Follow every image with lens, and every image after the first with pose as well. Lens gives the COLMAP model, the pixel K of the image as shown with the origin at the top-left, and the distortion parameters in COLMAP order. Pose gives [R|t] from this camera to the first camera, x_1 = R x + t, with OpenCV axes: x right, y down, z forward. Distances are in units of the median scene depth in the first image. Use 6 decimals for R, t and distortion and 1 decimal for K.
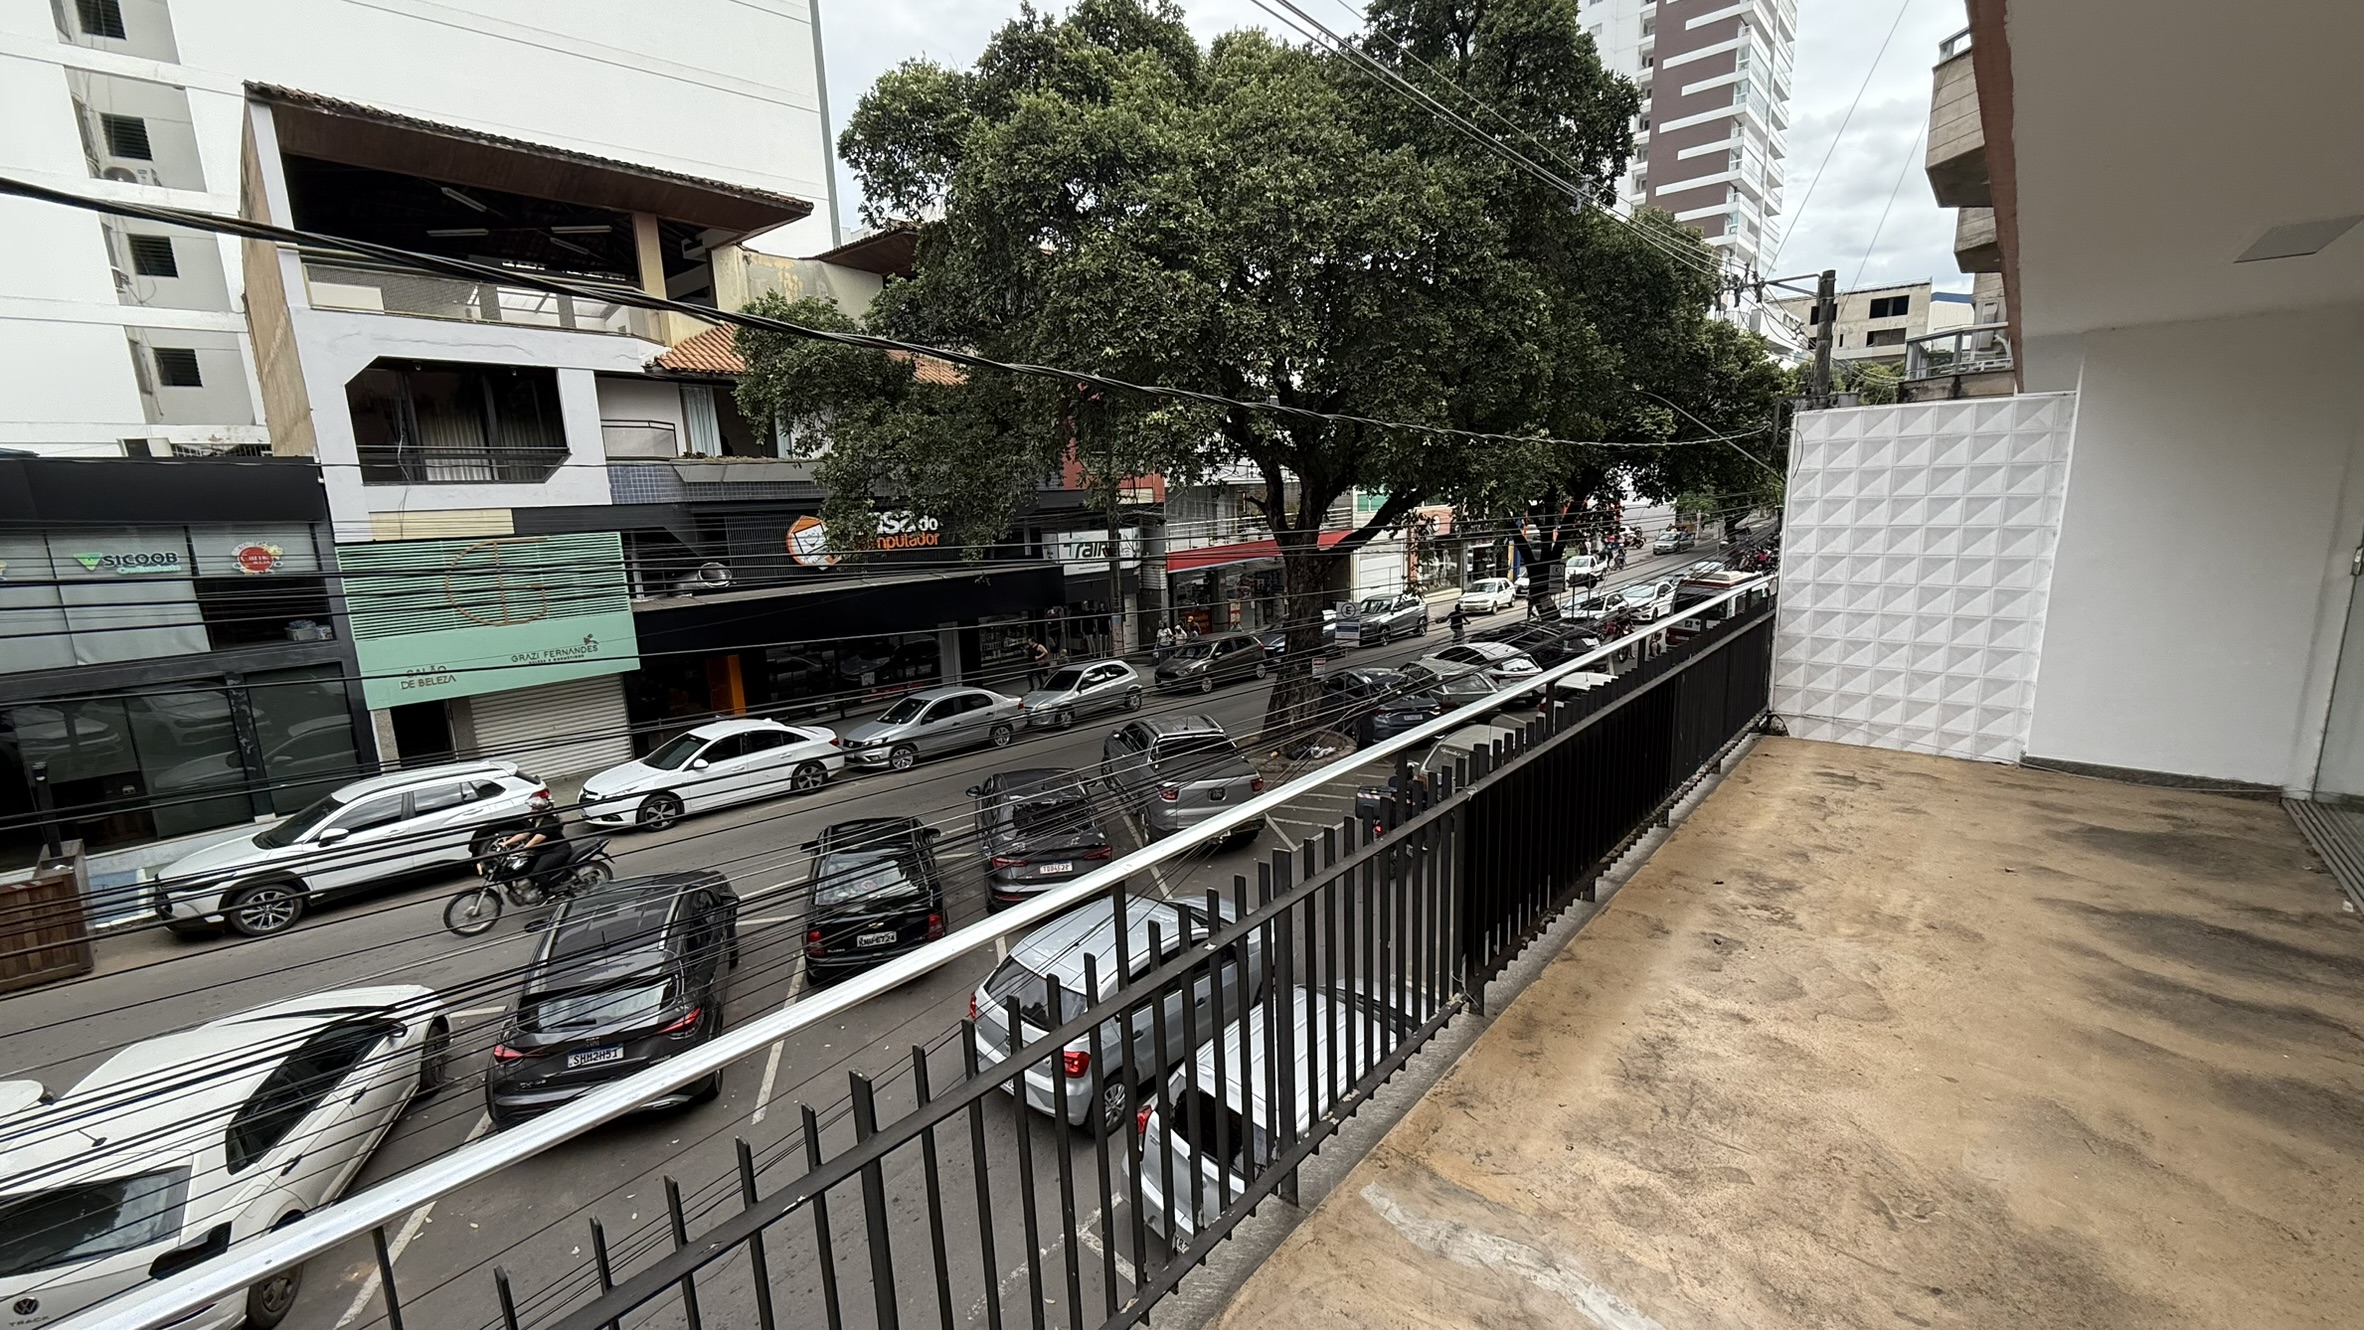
lens RADIAL K [[942.0, 0, 1181.3], [0, 942.0, 666.6], [0, 0, 1]] dist [-0.000472, 0.000434]
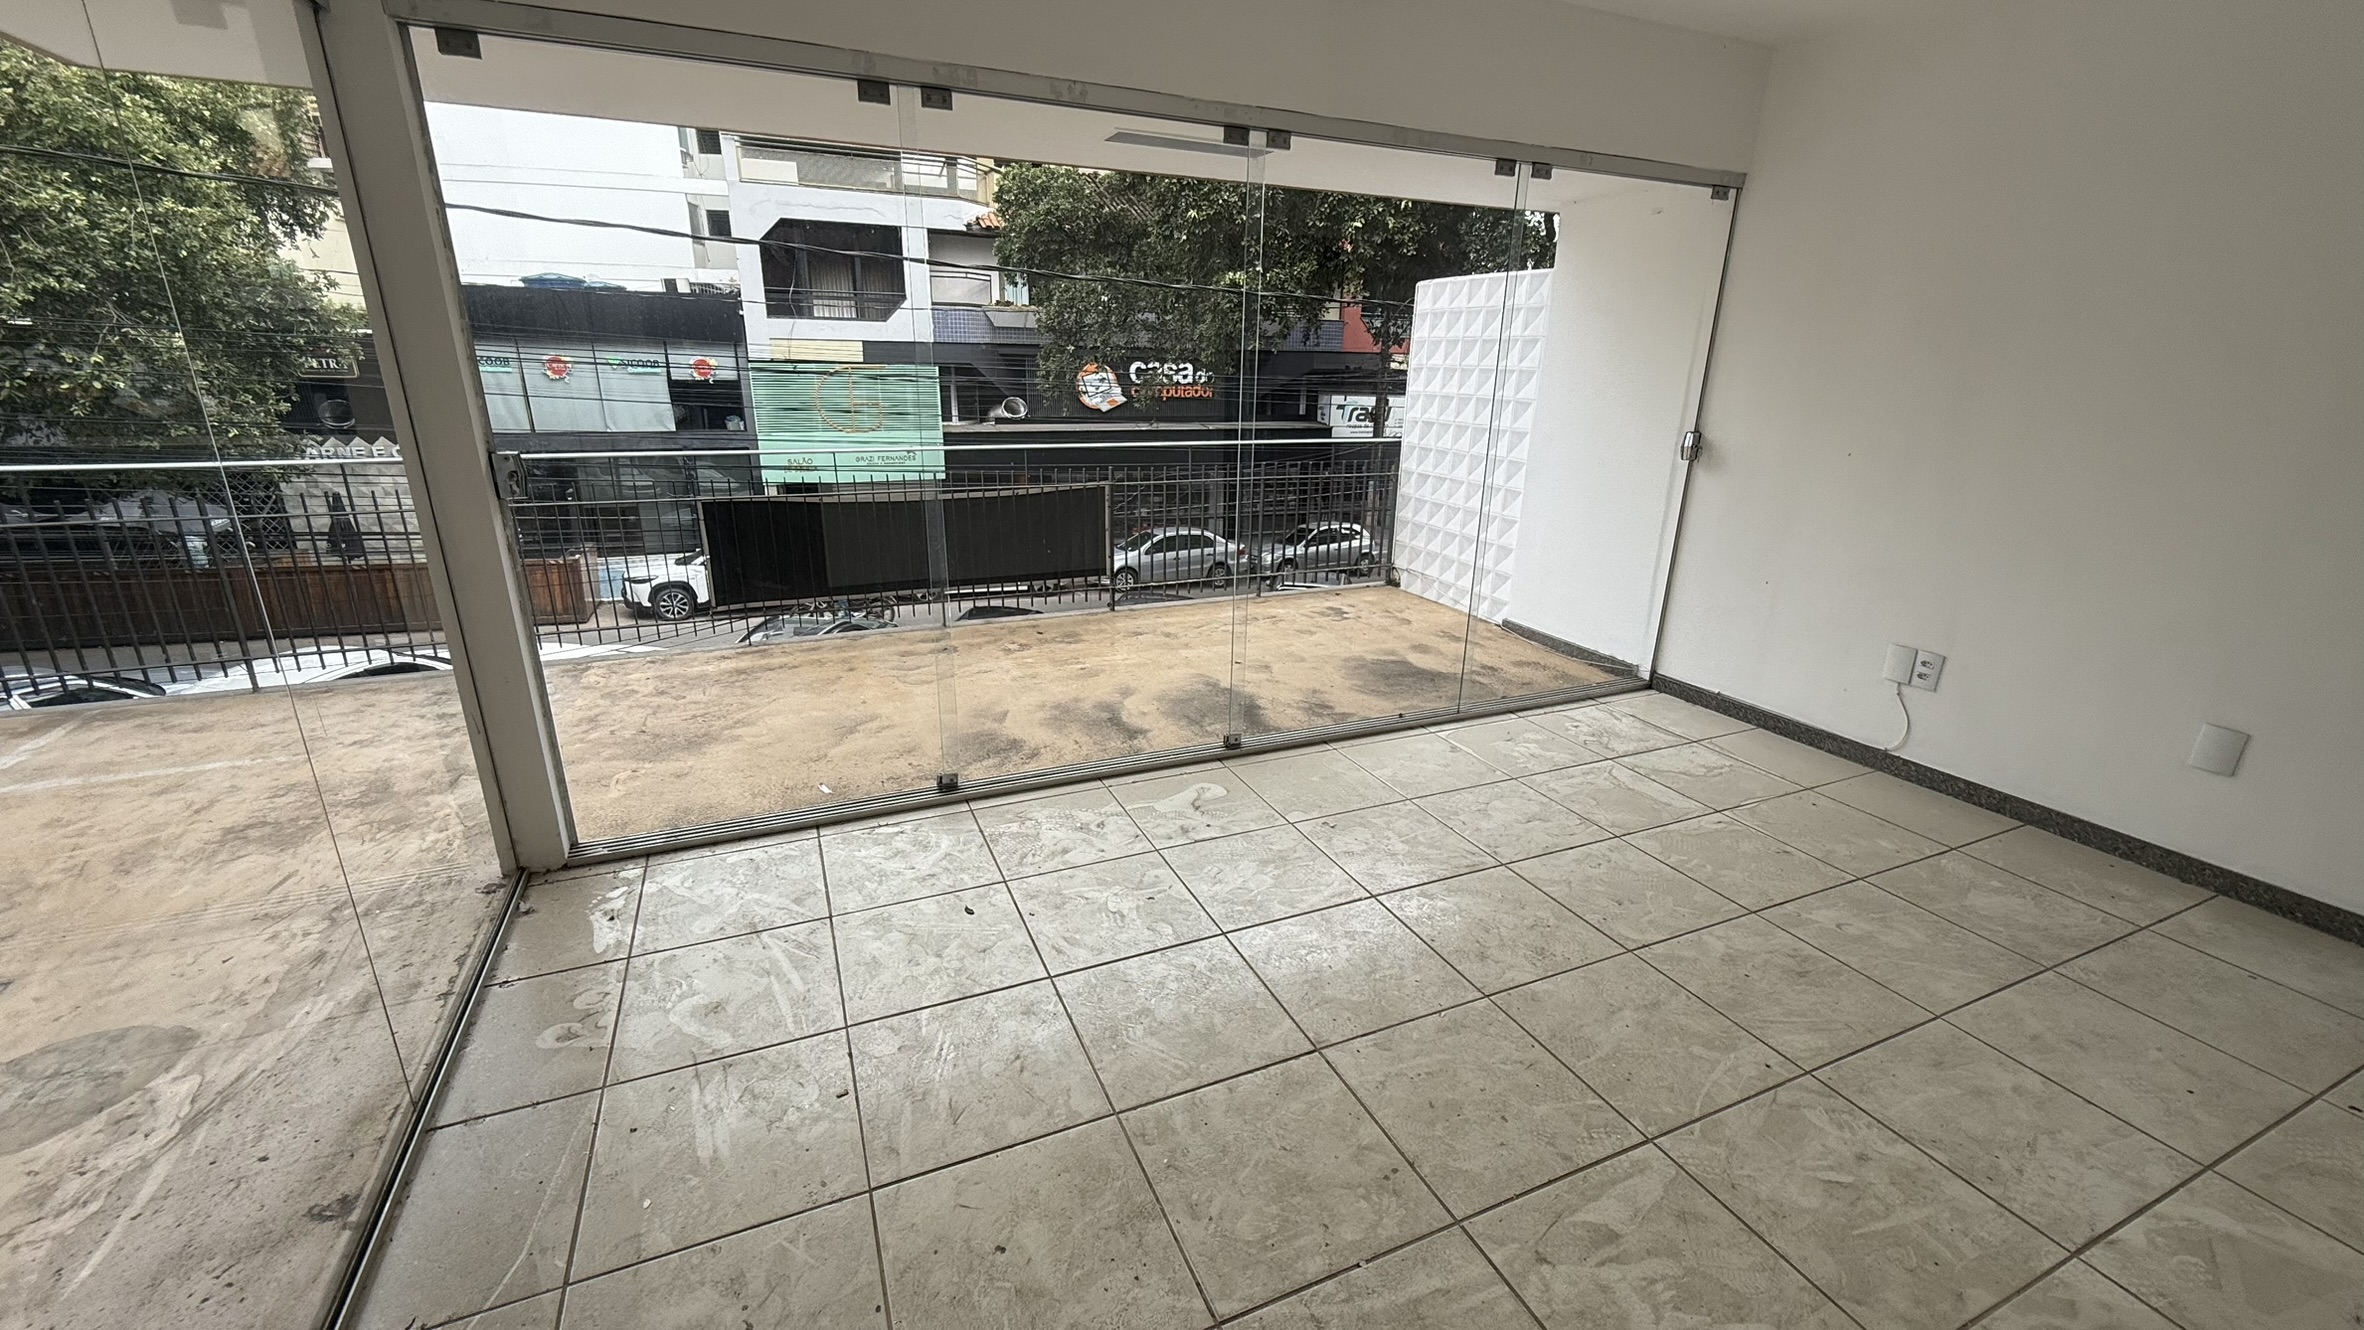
lens RADIAL K [[942.0, 0, 1193.1], [0, 942.0, 664.8], [0, 0, 1]] dist [-0.000472, 0.000434]
pose [[0.906286, 0.179270, -0.382762, 0.307181], [-0.127117, 0.979276, 0.157670, 0.006702], [0.403095, -0.094238, 0.910293, -0.040209]]
